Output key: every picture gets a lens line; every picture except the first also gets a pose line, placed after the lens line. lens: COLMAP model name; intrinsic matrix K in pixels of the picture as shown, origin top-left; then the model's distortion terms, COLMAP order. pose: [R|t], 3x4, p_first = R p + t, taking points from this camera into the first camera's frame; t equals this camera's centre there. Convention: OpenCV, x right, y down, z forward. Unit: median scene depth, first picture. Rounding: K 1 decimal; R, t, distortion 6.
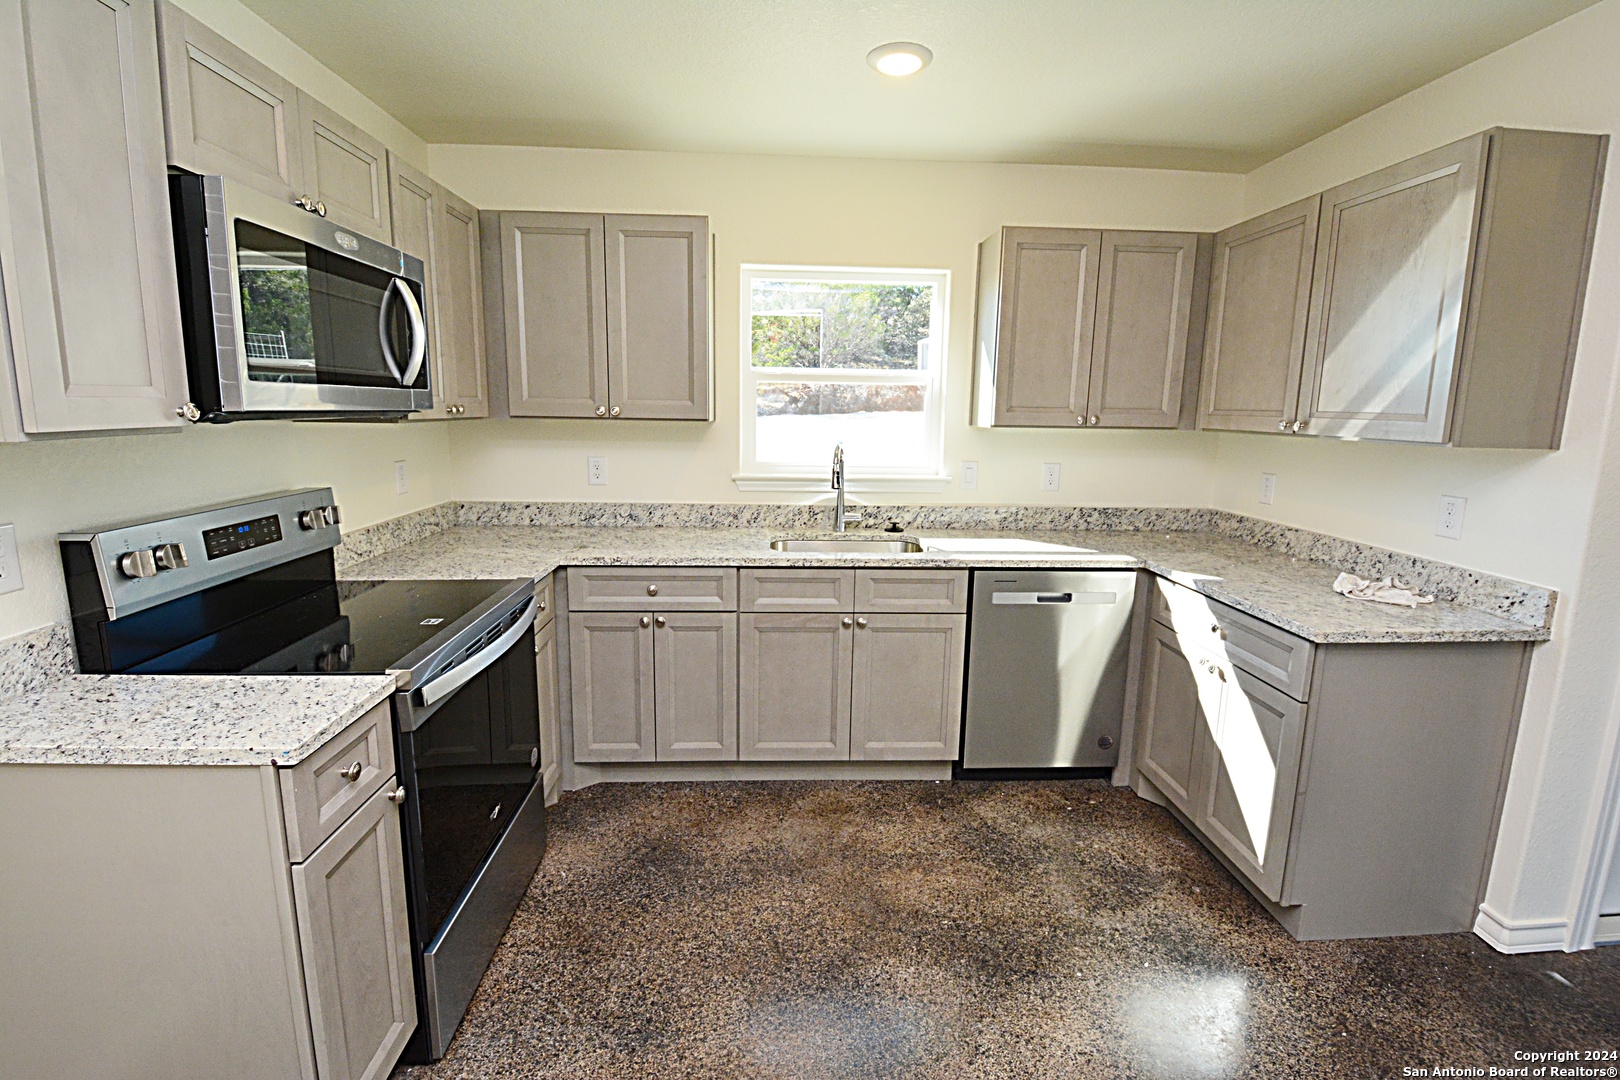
lens RADIAL K [[726.1, 0, 810.6], [0, 726.1, 534.1], [0, 0, 1]] dist [-0.028450, -0.000701]
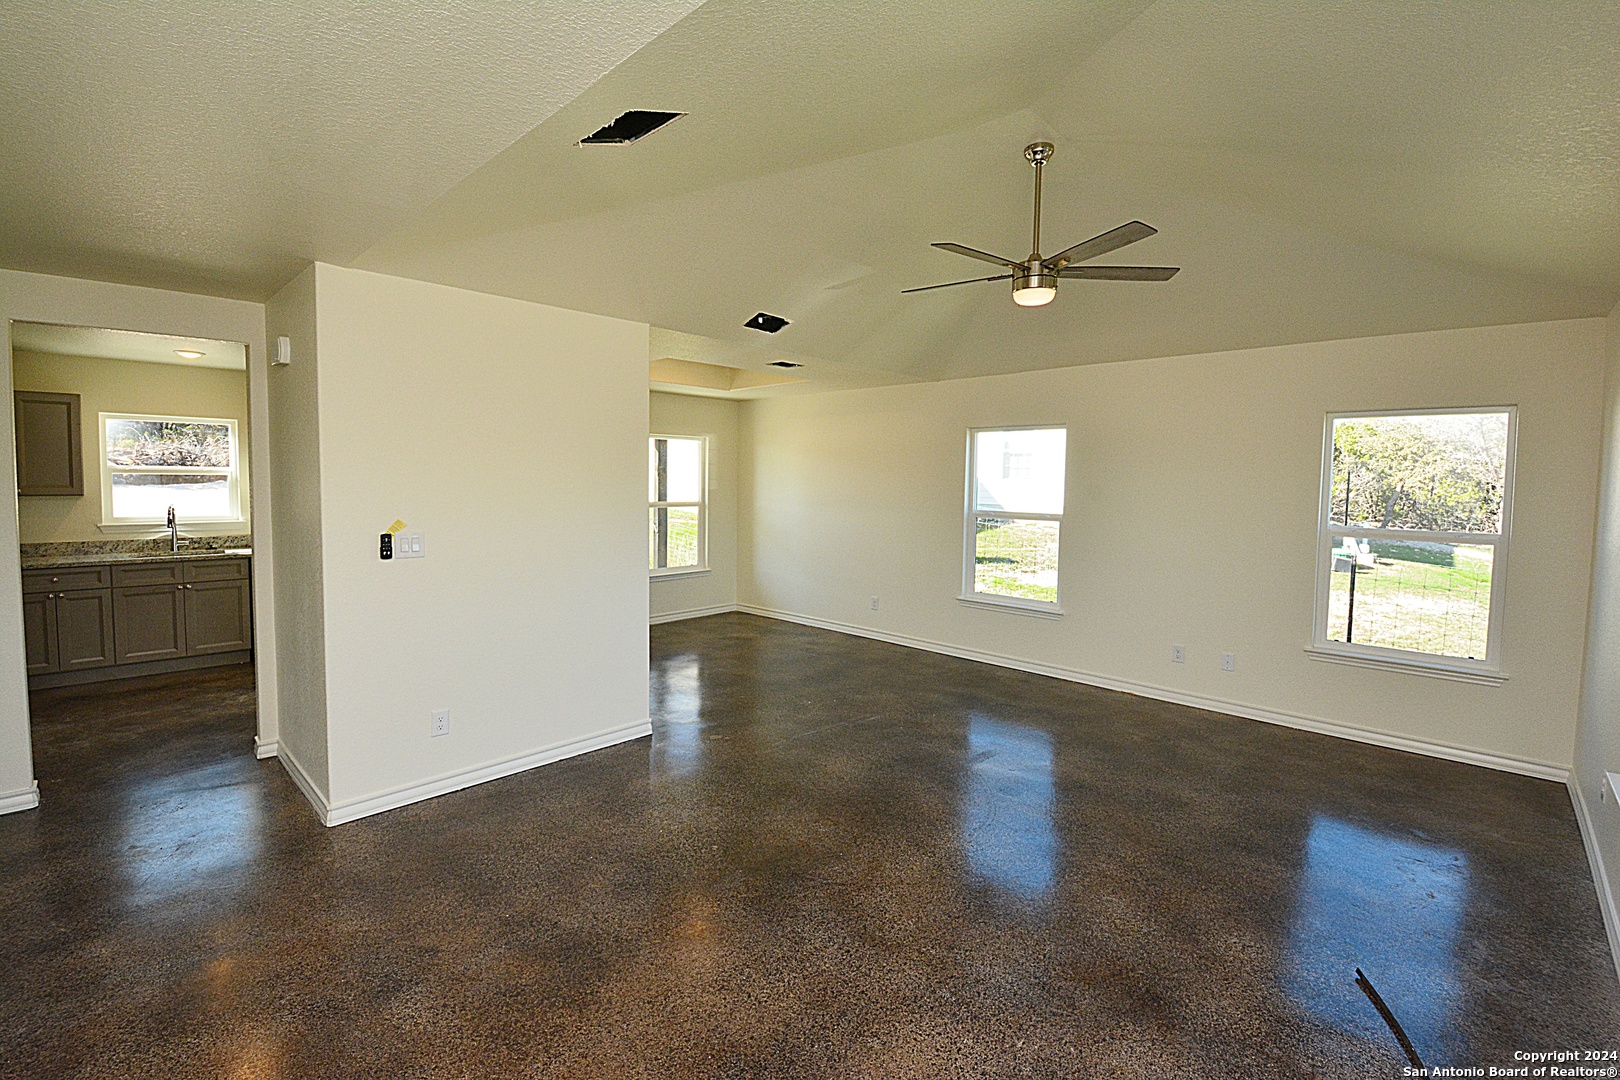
lens RADIAL K [[726.1, 0, 807.8], [0, 726.1, 527.1], [0, 0, 1]] dist [-0.028450, -0.000701]
pose [[0.733512, -0.049981, 0.677836, -0.000442], [0.115722, 0.991915, -0.052088, 0.222731], [-0.669752, 0.116648, 0.733366, -1.483250]]
